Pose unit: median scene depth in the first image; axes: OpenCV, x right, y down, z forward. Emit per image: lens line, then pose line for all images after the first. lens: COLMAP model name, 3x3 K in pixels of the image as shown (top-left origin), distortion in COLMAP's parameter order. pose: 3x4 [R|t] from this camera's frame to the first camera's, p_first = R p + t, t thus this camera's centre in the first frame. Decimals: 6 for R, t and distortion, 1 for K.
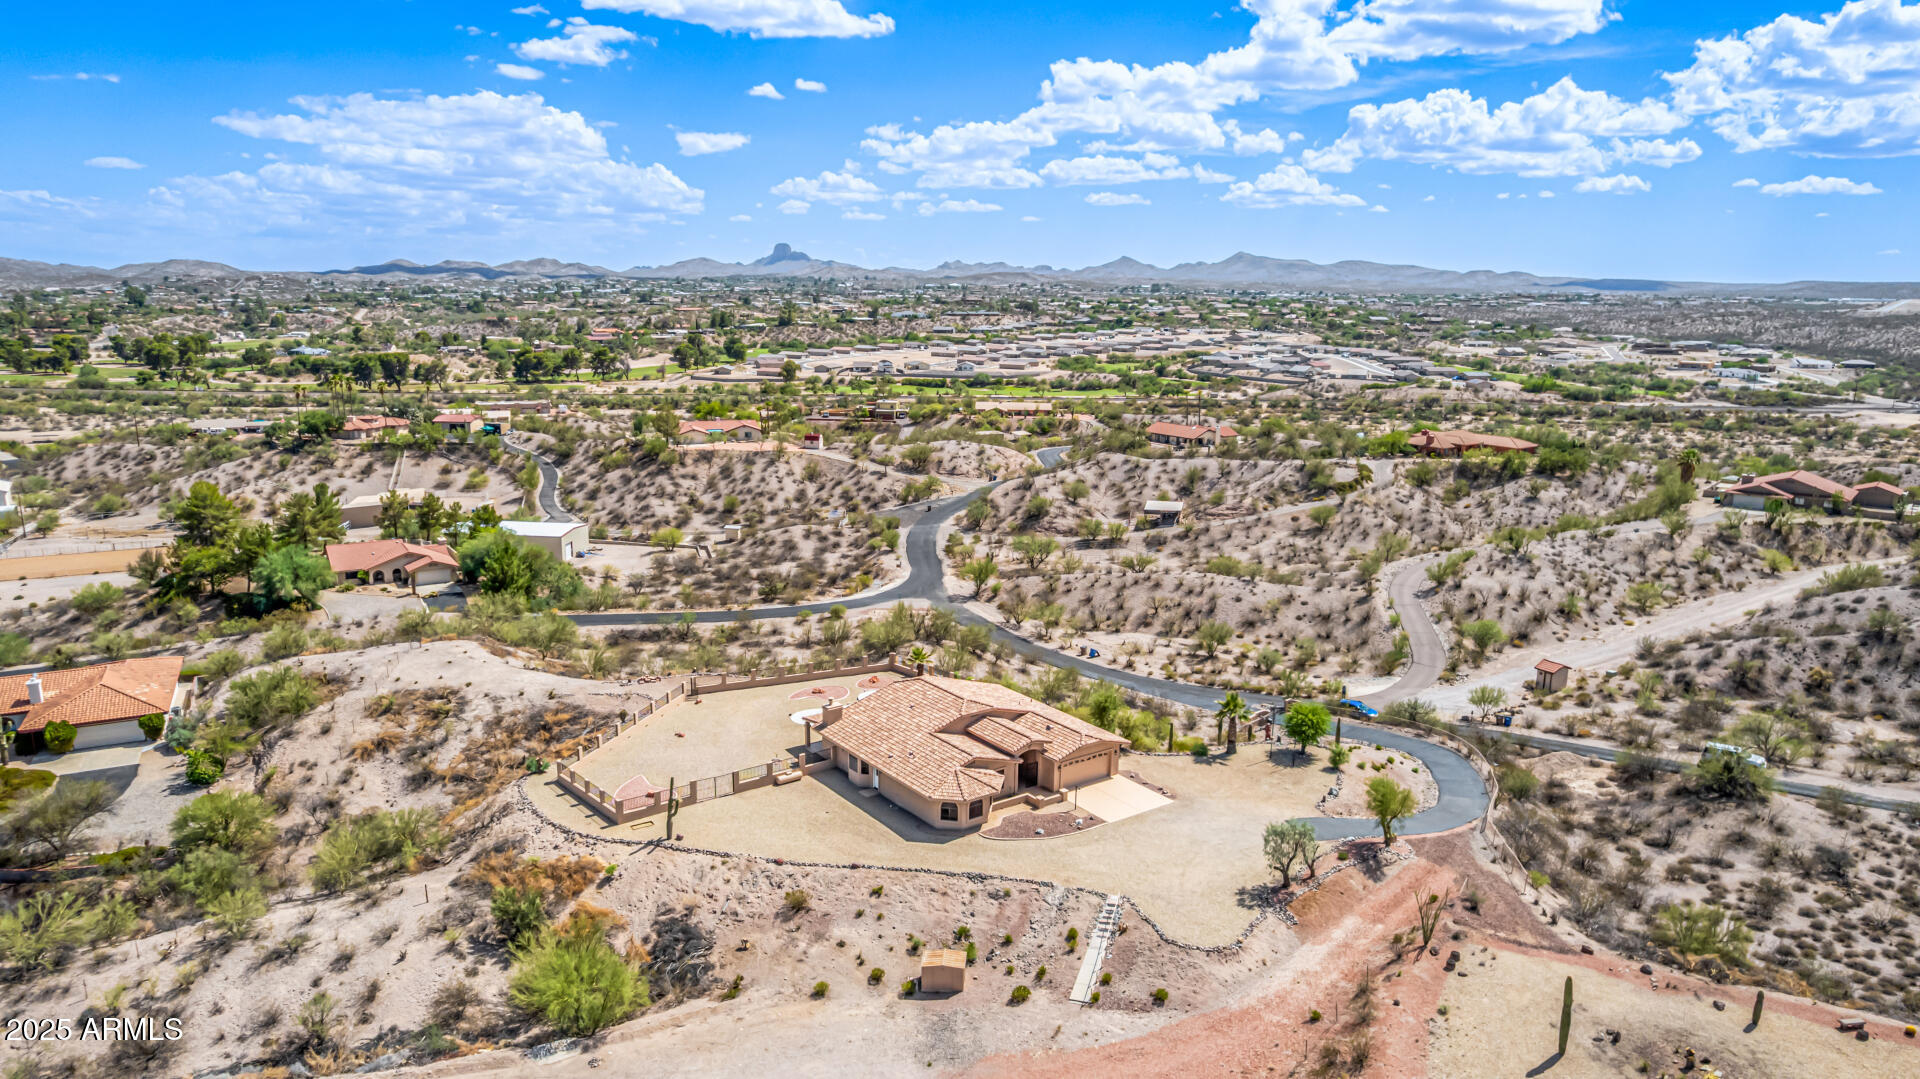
lens RADIAL K [[1225.7, 0, 960.8], [0, 1225.7, 539.5], [0, 0, 1]] dist [-0.080526, 0.073772]
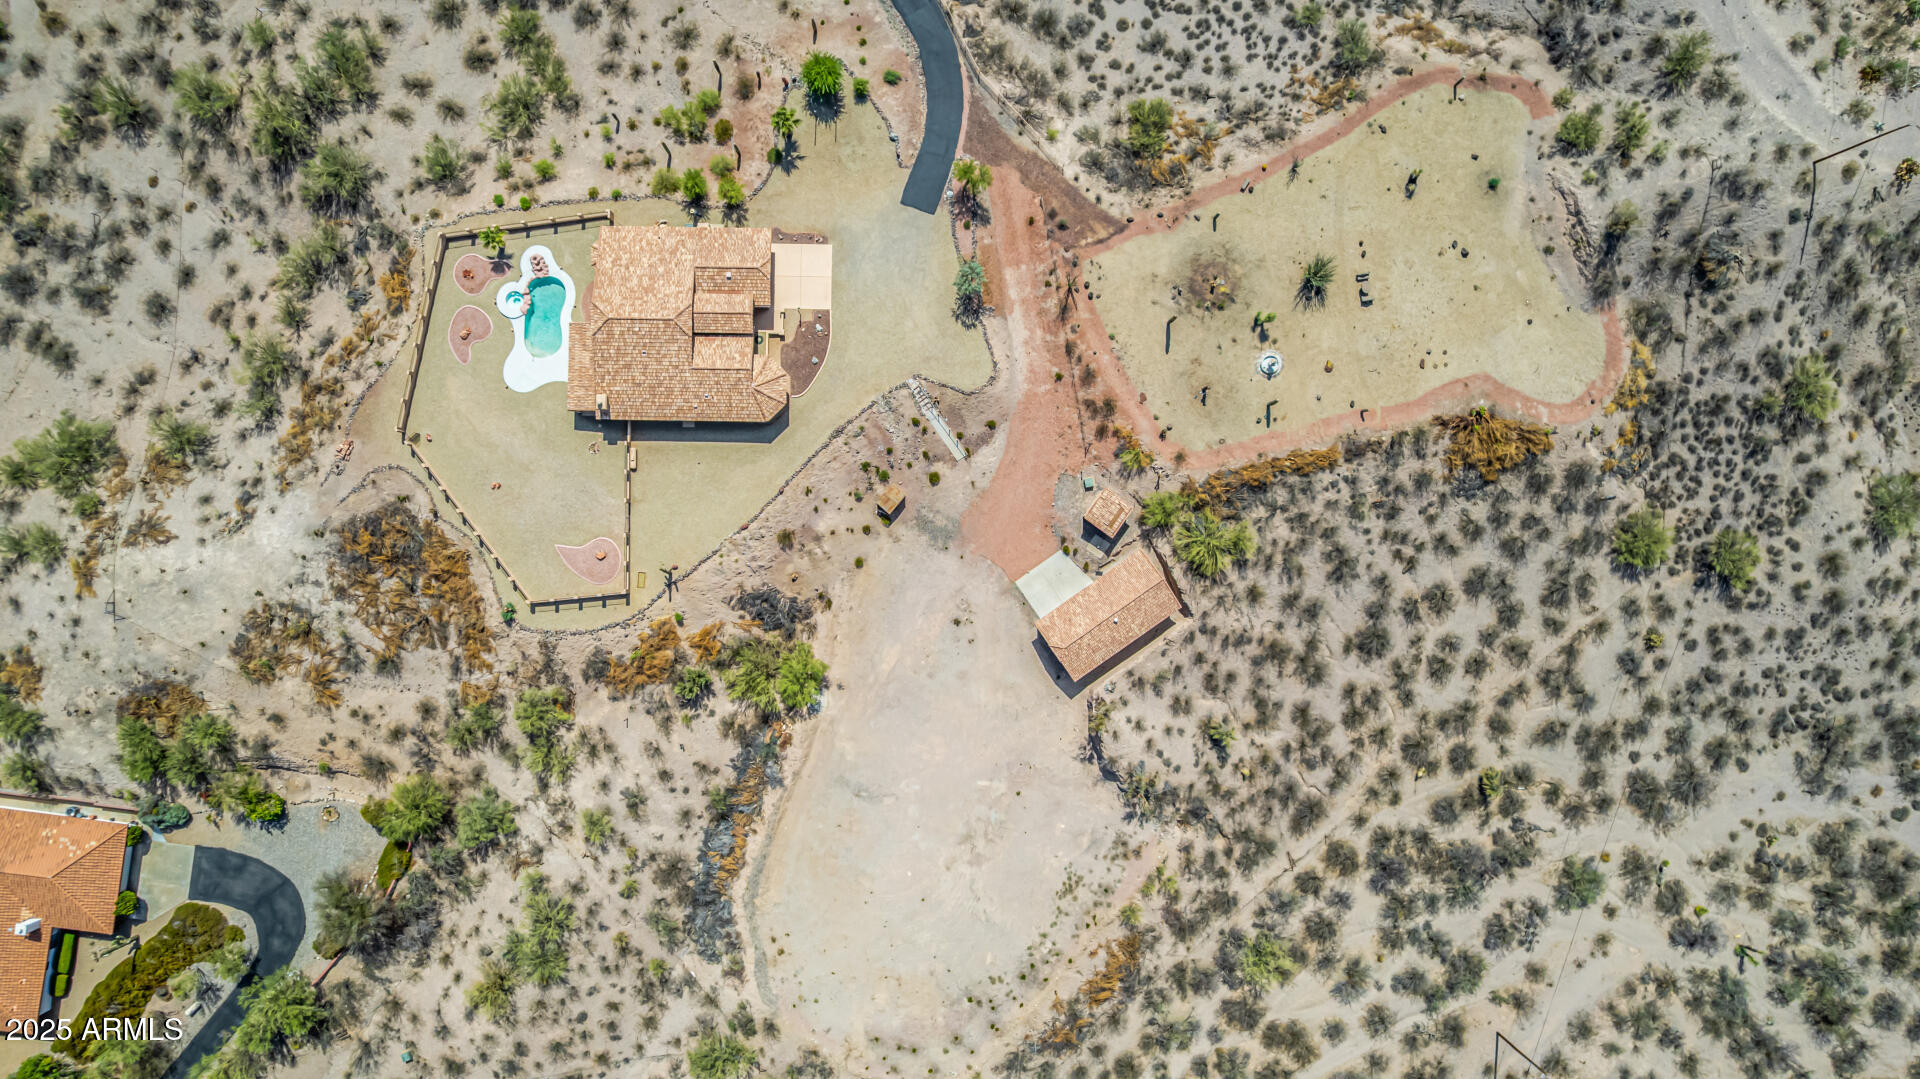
lens RADIAL K [[1225.7, 0, 960.6], [0, 1225.7, 543.3], [0, 0, 1]] dist [-0.080526, 0.073772]
pose [[0.599146, -0.800636, -0.002394, -0.000266], [0.149068, 0.108614, 0.982844, -0.428265], [-0.786640, -0.589224, 0.184425, 0.181105]]
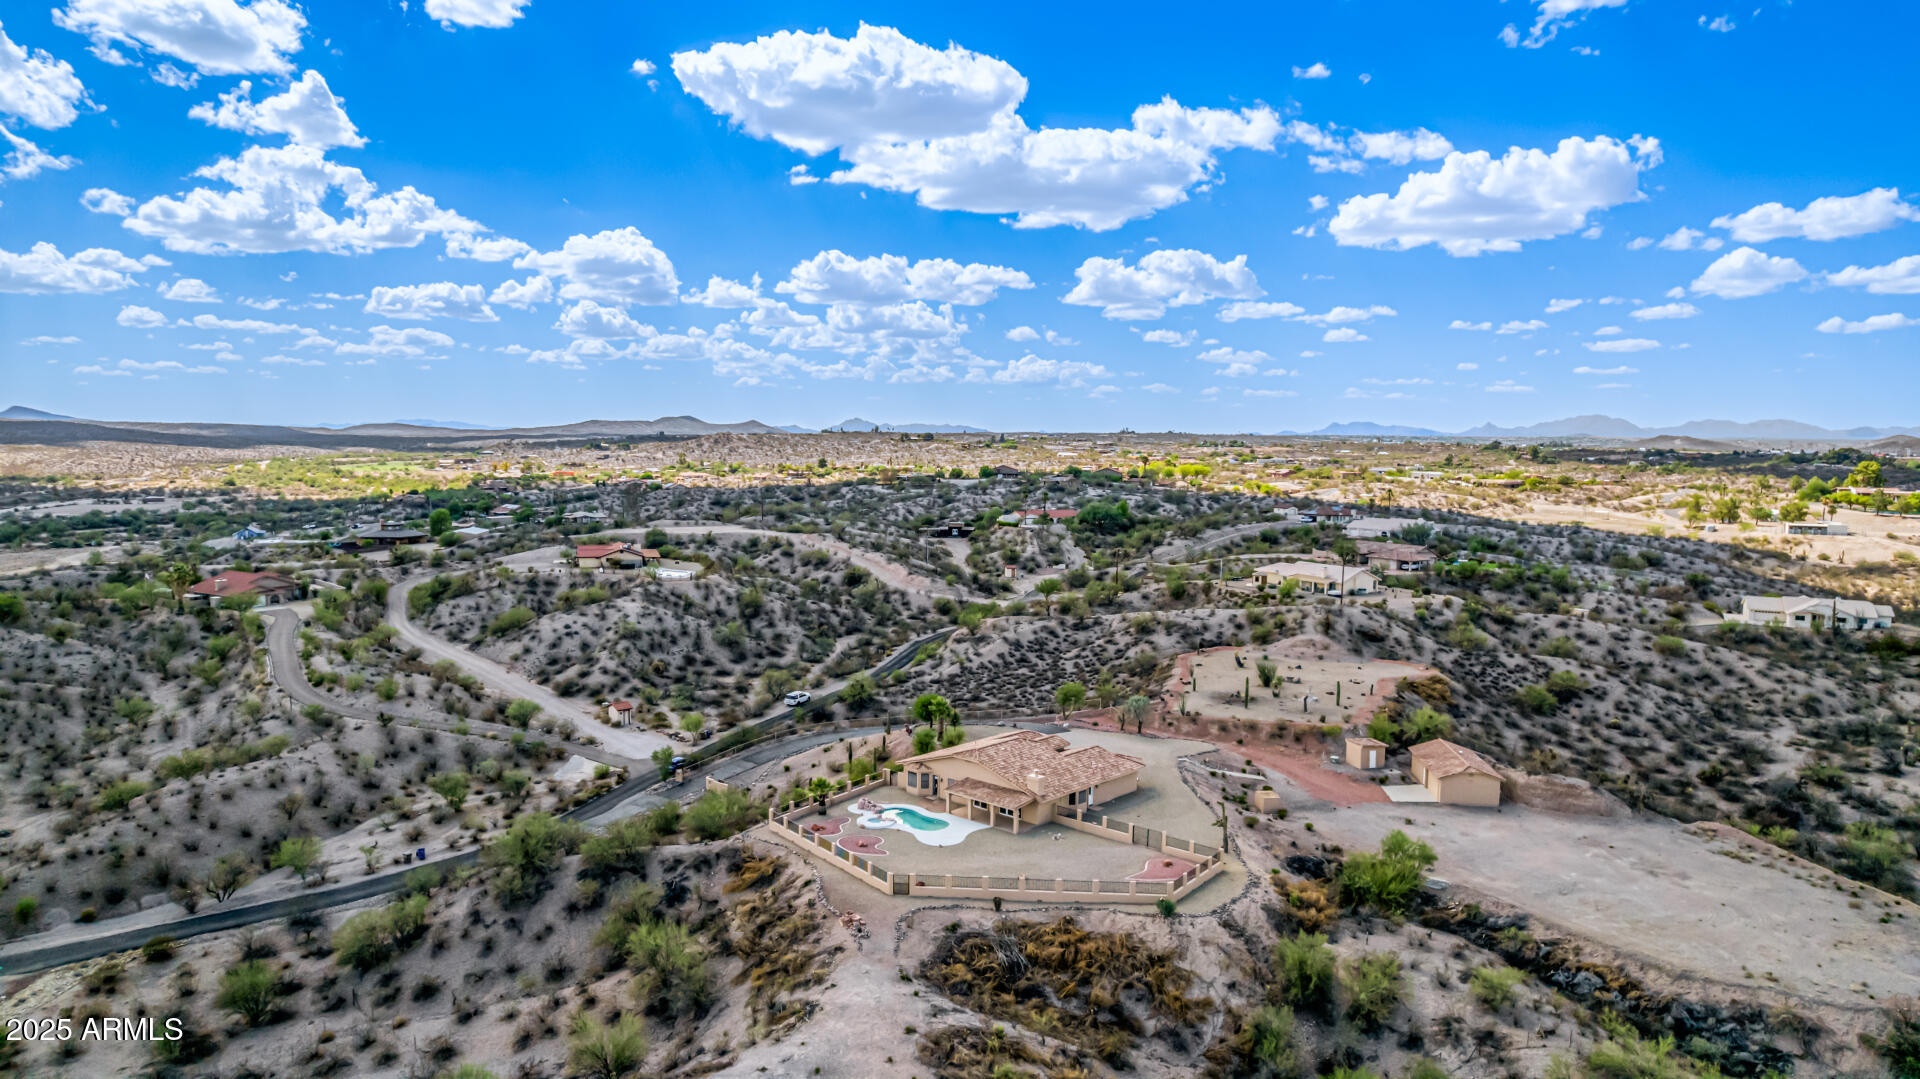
lens RADIAL K [[1225.7, 0, 962.8], [0, 1225.7, 540.2], [0, 0, 1]] dist [-0.080526, 0.073772]
pose [[-0.205429, -0.095006, 0.974050, -0.519586], [0.184230, 0.973729, 0.133829, -0.107974], [-0.961175, 0.206942, -0.182530, 0.536928]]
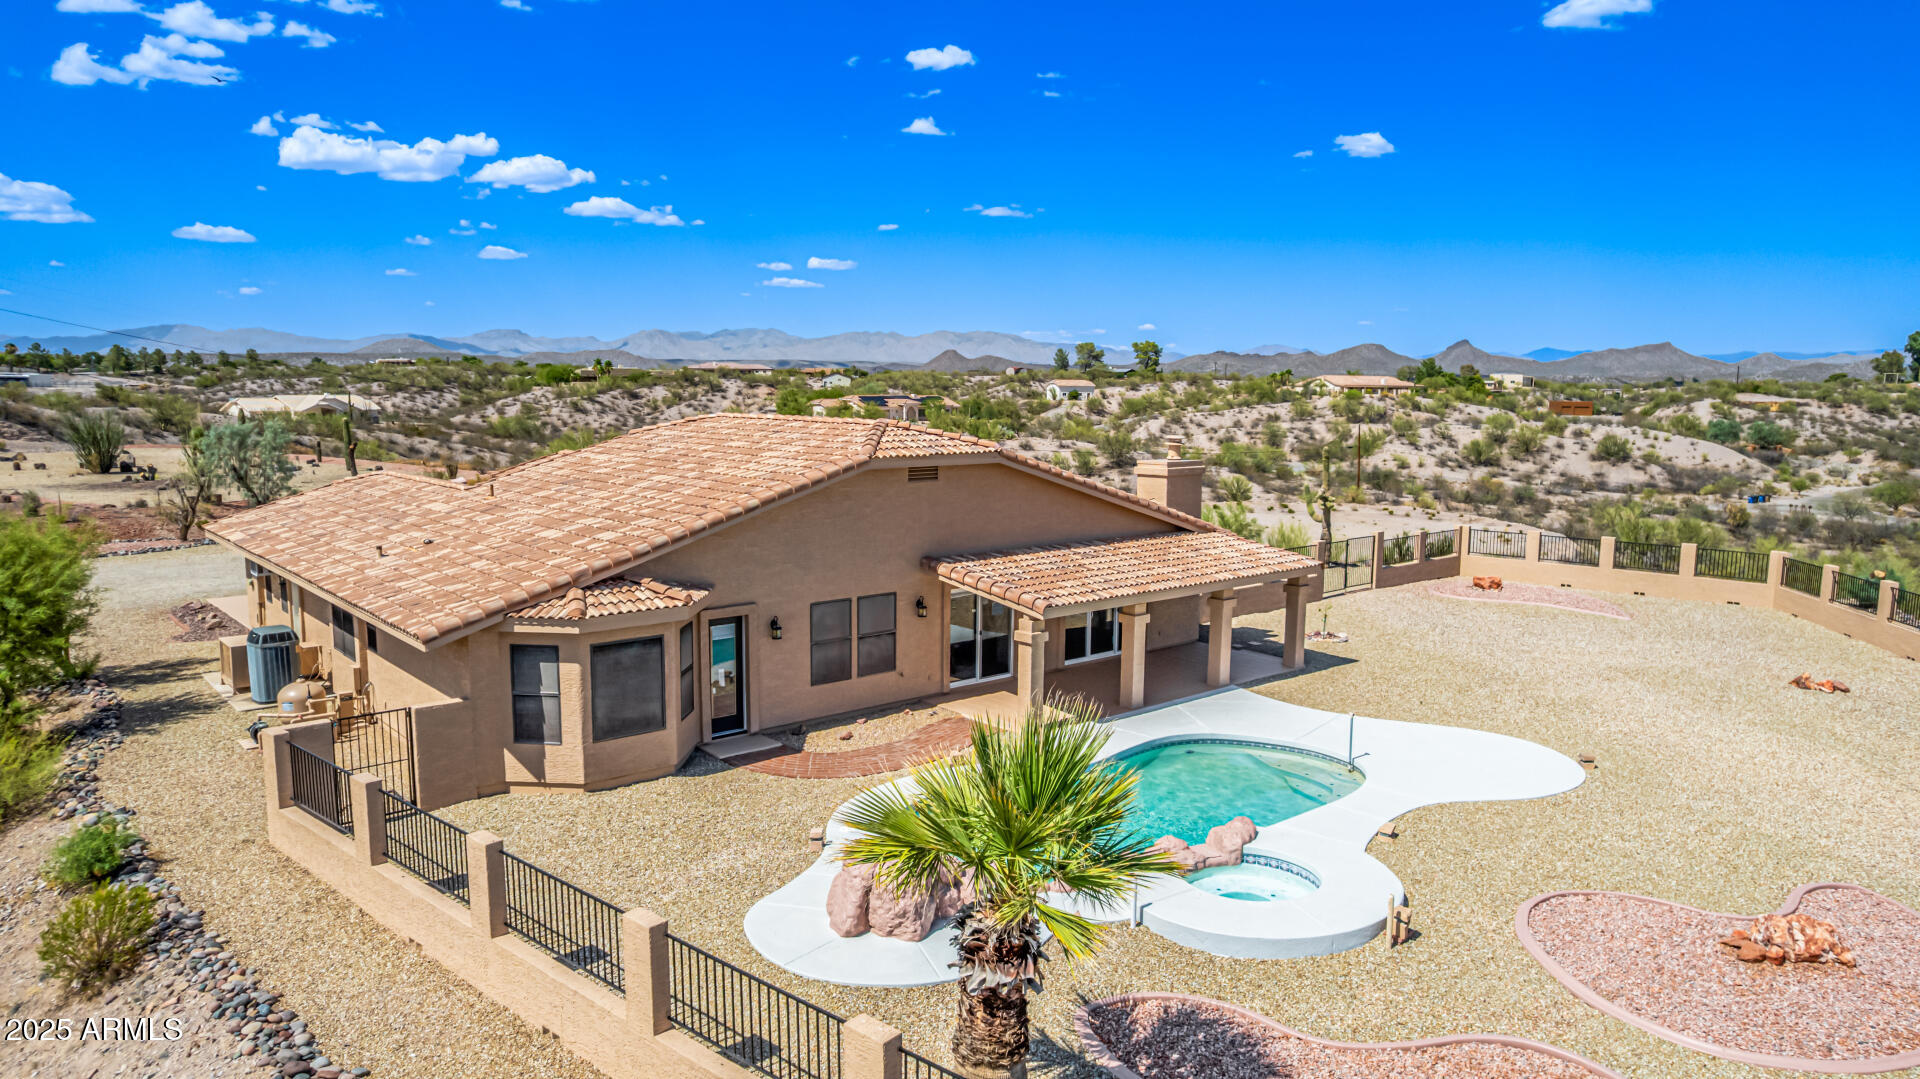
lens RADIAL K [[1225.7, 0, 961.3], [0, 1225.7, 545.1], [0, 0, 1]] dist [-0.080526, 0.073772]
pose [[-0.995531, -0.009319, -0.093978, -0.011665], [-0.039594, 0.944624, 0.325758, 0.026061], [0.085738, 0.328023, -0.940771, 0.559584]]
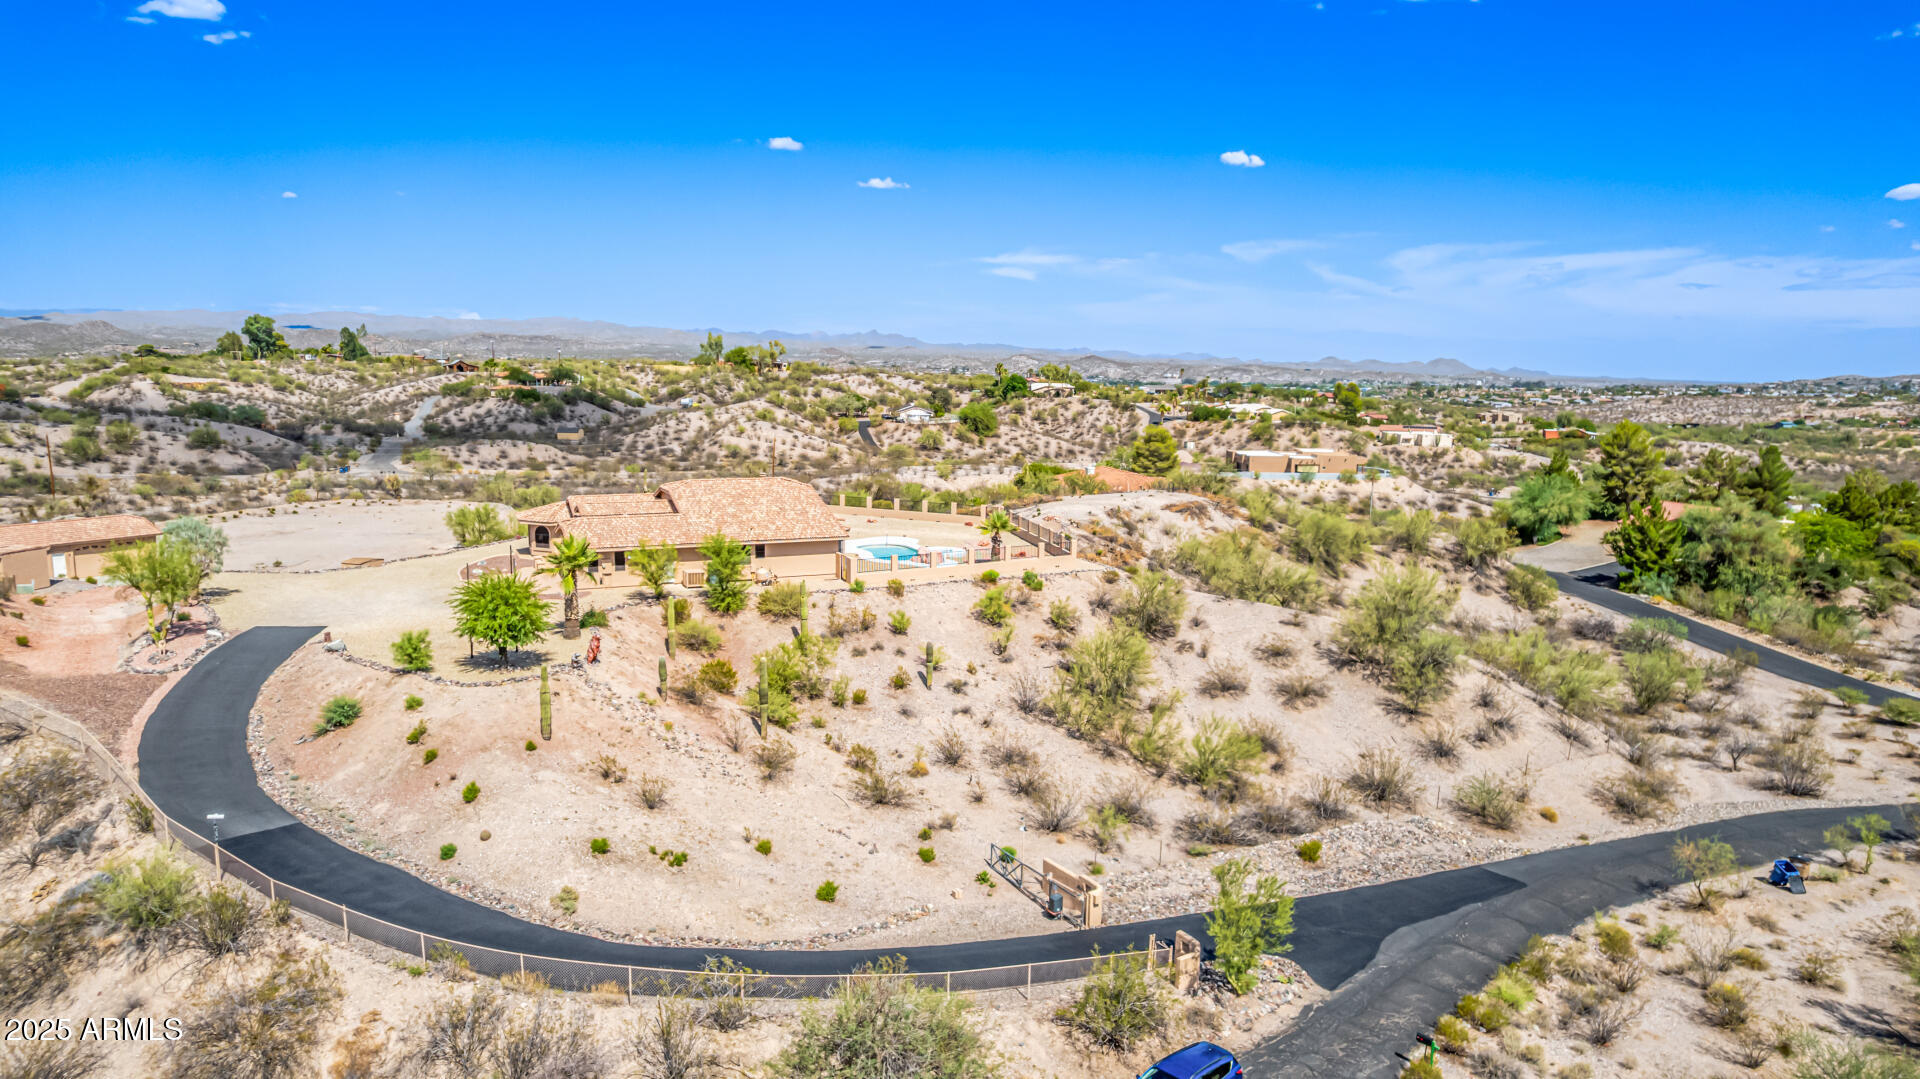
lens RADIAL K [[1225.7, 0, 963.8], [0, 1225.7, 542.0], [0, 0, 1]] dist [-0.080526, 0.073772]
pose [[-0.203875, 0.127042, -0.970719, 0.341036], [-0.213315, 0.961956, 0.170697, -0.005659], [0.955475, 0.241870, -0.169019, 0.575368]]
